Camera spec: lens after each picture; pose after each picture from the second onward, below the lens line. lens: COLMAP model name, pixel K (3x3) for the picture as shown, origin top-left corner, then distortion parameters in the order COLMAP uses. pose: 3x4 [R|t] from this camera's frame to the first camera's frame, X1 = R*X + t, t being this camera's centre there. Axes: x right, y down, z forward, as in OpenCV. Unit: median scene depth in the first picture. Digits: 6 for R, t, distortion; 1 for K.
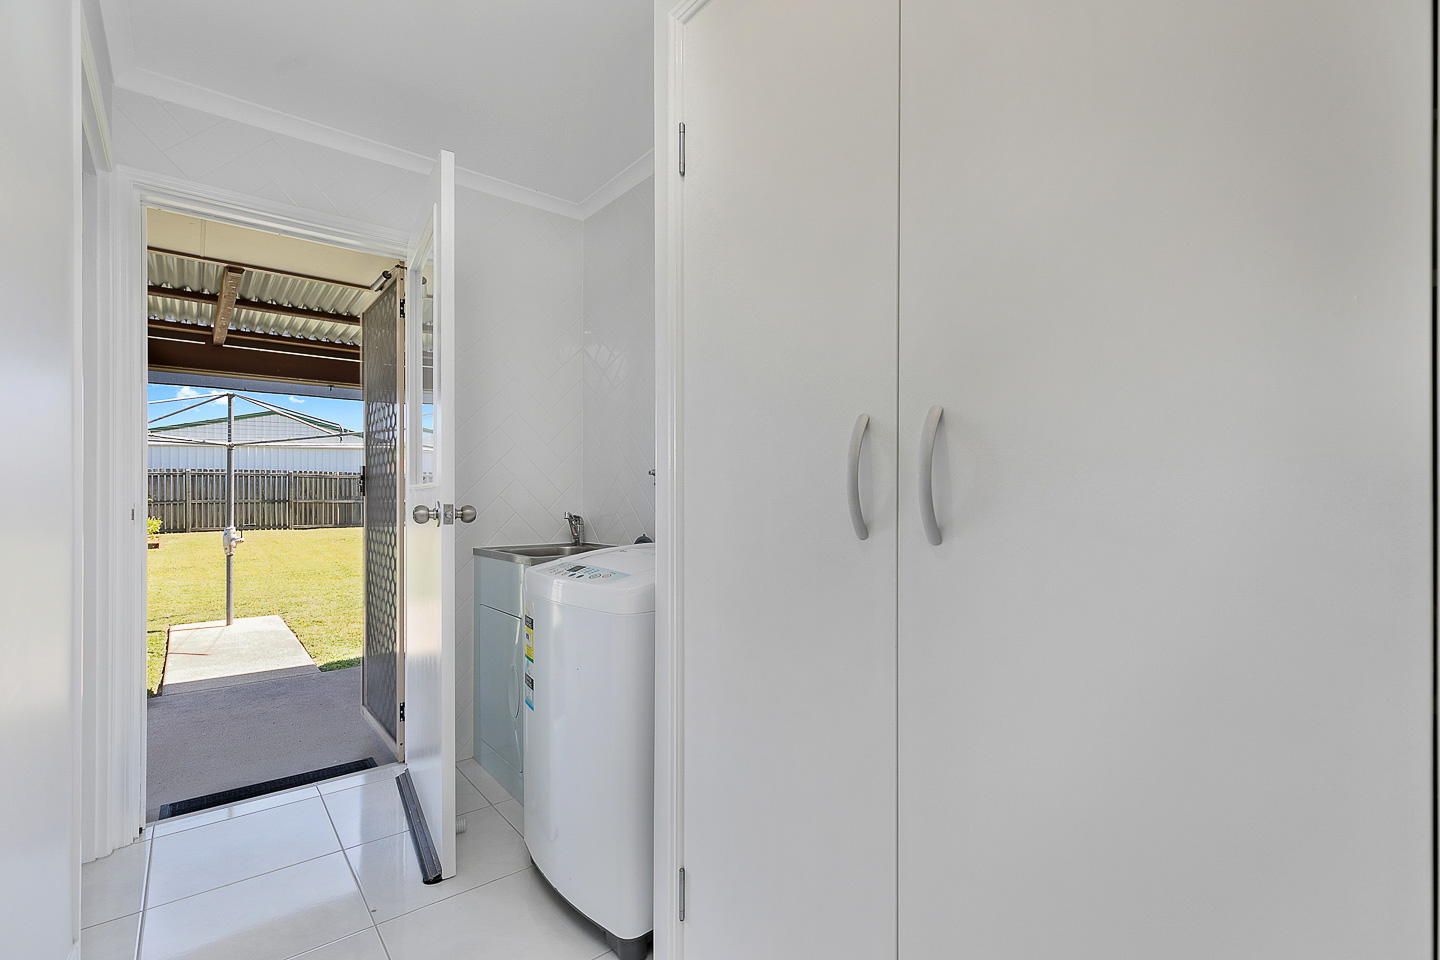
lens RADIAL K [[666.9, 0, 729.6], [0, 666.9, 485.3], [0, 0, 1]] dist [-0.022054, -0.000462]
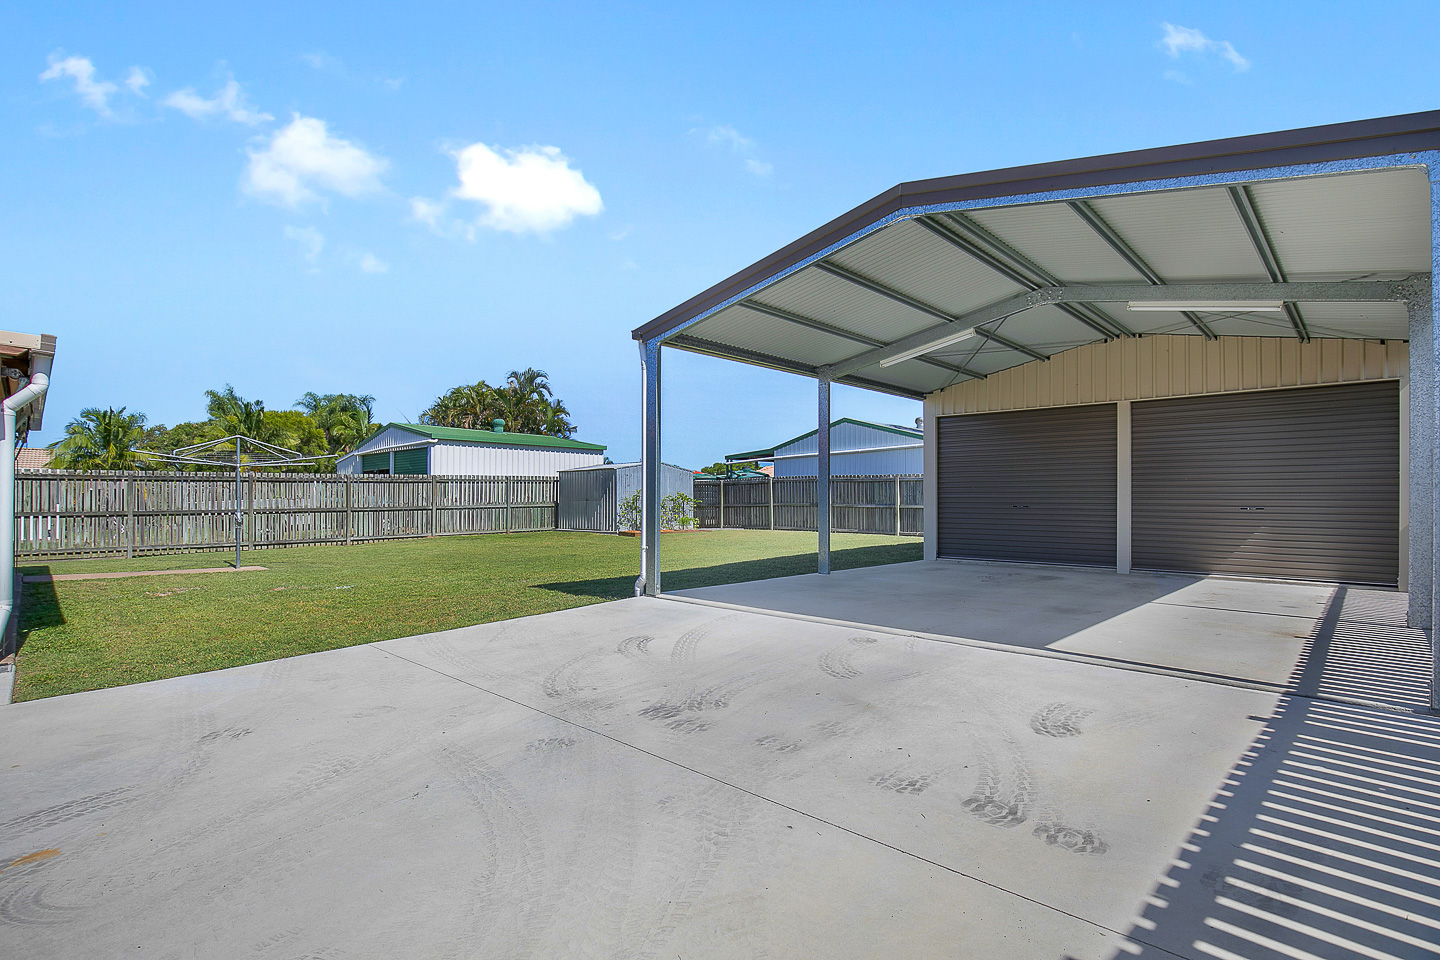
lens RADIAL K [[677.6, 0, 721.9], [0, 677.6, 485.2], [0, 0, 1]] dist [-0.005409, -0.000536]
pose [[0.111784, -0.027478, -0.993353, 0.380965], [-0.001457, 0.999612, -0.027816, 0.023390], [0.993731, 0.004556, 0.111700, 0.727019]]
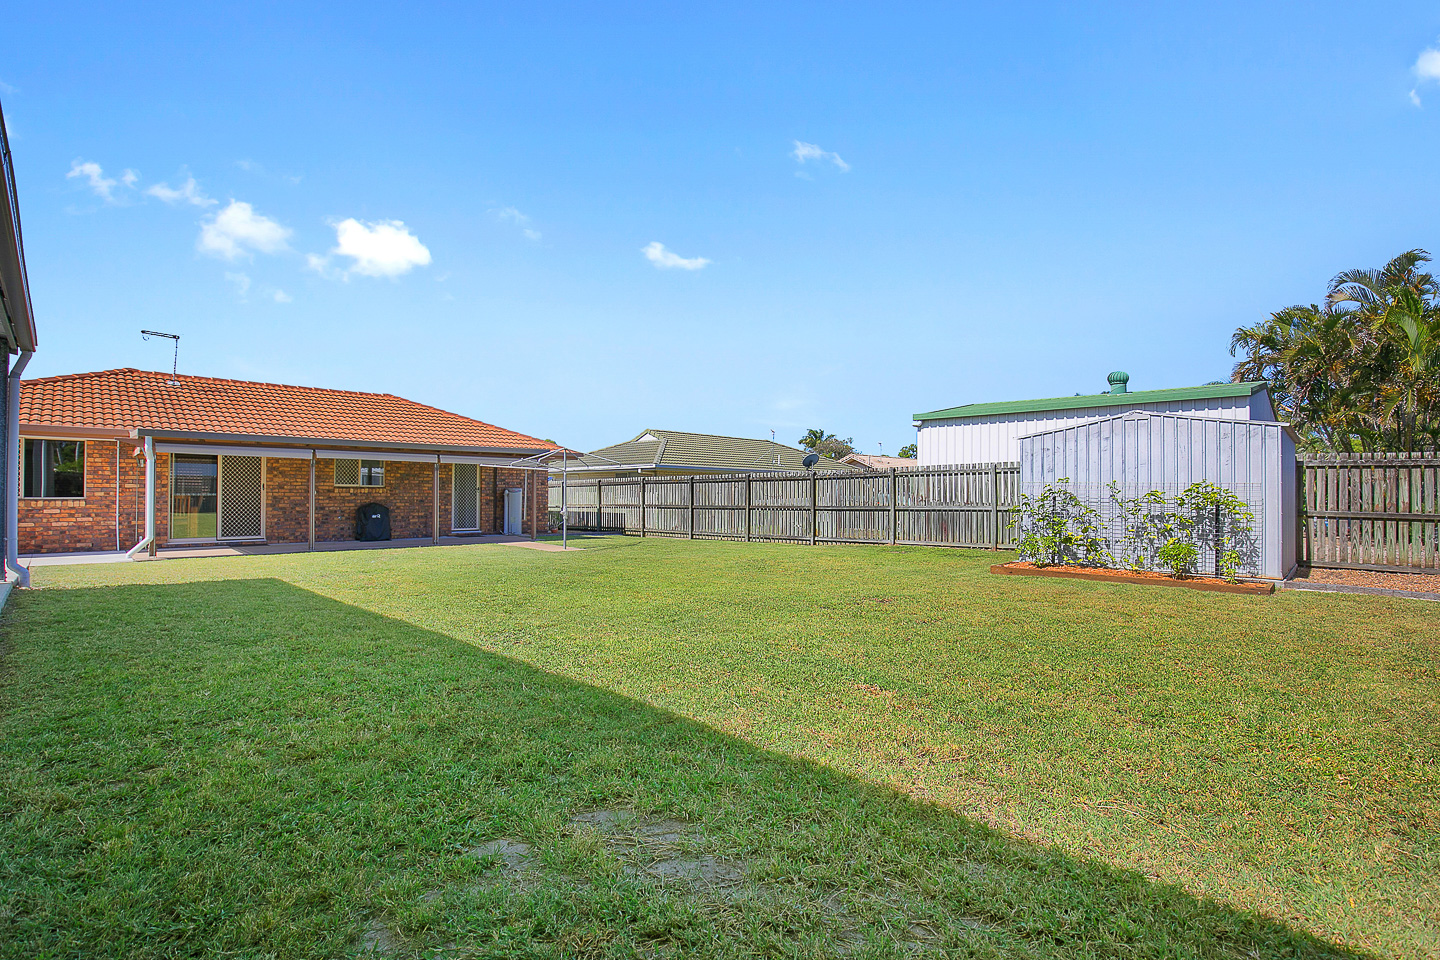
lens RADIAL K [[666.9, 0, 726.8], [0, 666.9, 489.1], [0, 0, 1]] dist [-0.022054, -0.000462]
pose [[-0.991347, -0.017248, -0.130132, -0.362460], [-0.015666, 0.999791, -0.013165, 0.020286], [0.130332, -0.011013, -0.991409, 1.168478]]
